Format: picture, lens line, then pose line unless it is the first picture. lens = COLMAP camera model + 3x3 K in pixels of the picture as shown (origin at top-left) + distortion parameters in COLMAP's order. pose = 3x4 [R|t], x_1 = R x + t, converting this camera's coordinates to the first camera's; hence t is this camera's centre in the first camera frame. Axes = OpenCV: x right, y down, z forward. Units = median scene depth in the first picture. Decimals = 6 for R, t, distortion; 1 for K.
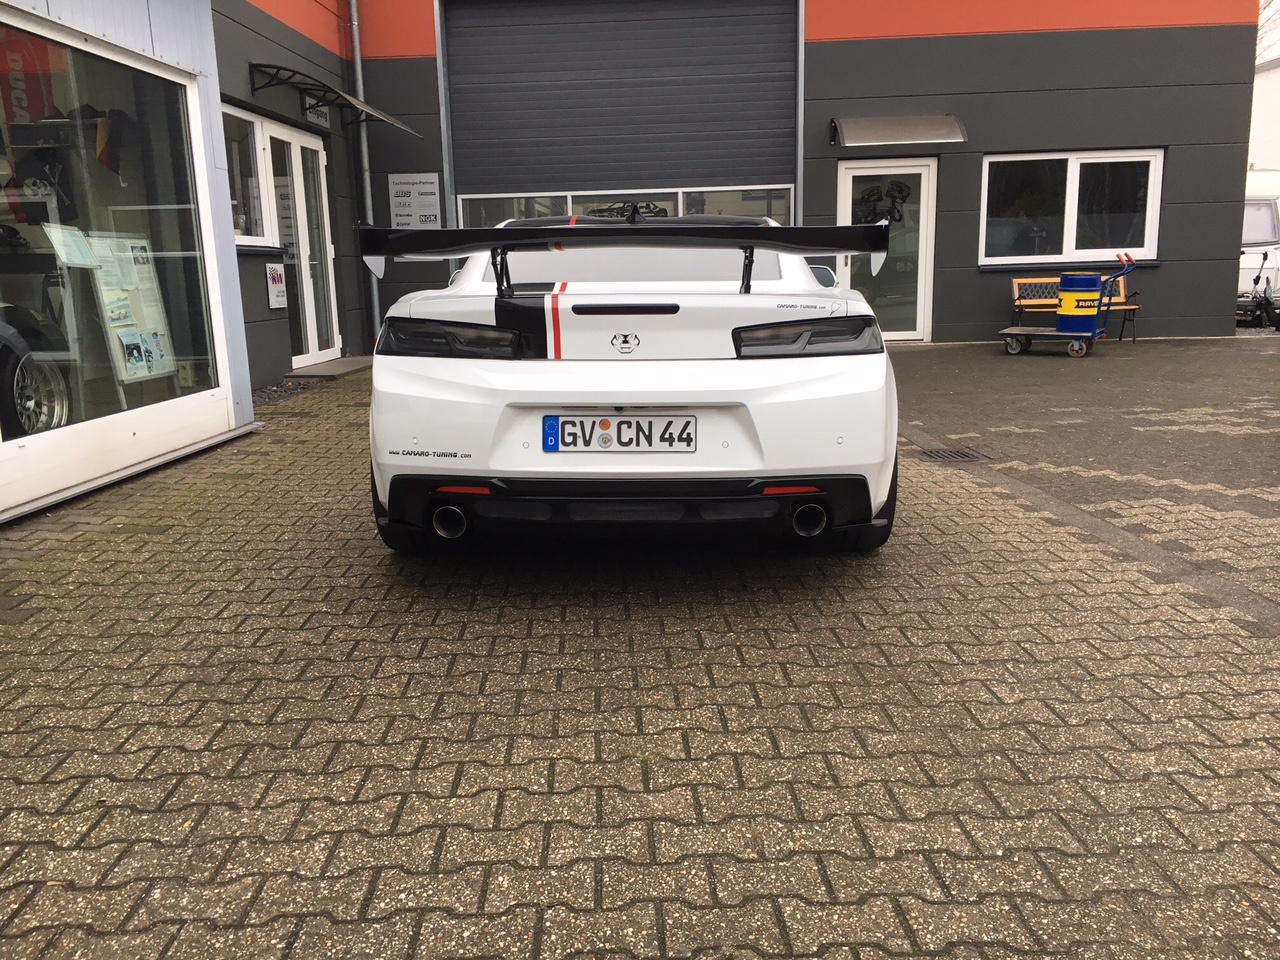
lens RADIAL K [[1085.0, 0, 637.7], [0, 1085.0, 485.9], [0, 0, 1]] dist [0.074541, -0.095825]
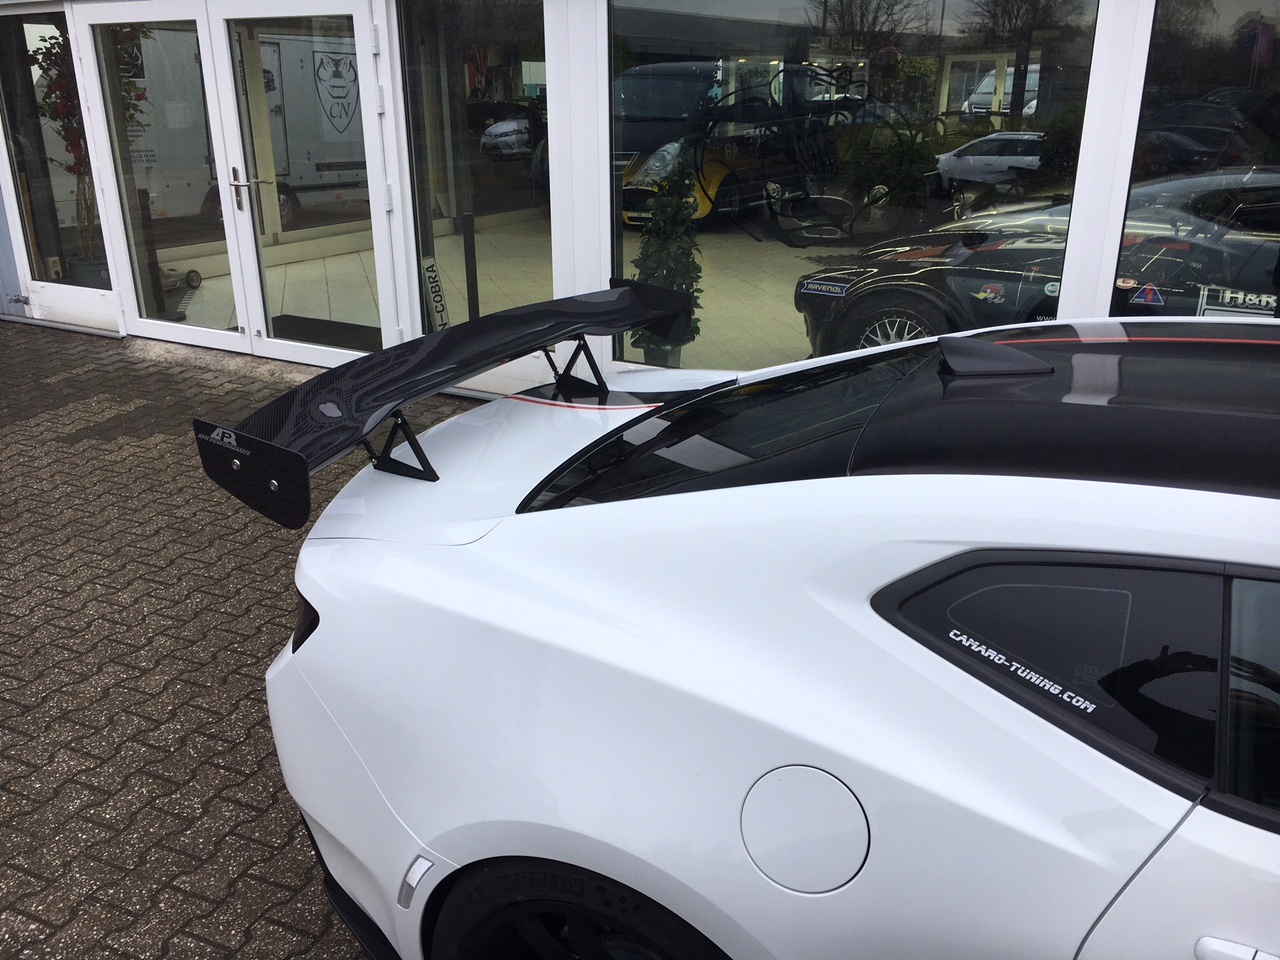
lens RADIAL K [[1085.0, 0, 637.2], [0, 1085.0, 484.6], [0, 0, 1]] dist [0.074541, -0.095825]
pose [[-0.445639, 0.336589, -0.829526, 0.637159], [-0.159438, 0.881968, 0.443522, -0.523029], [0.880900, 0.329909, -0.339375, 1.417733]]
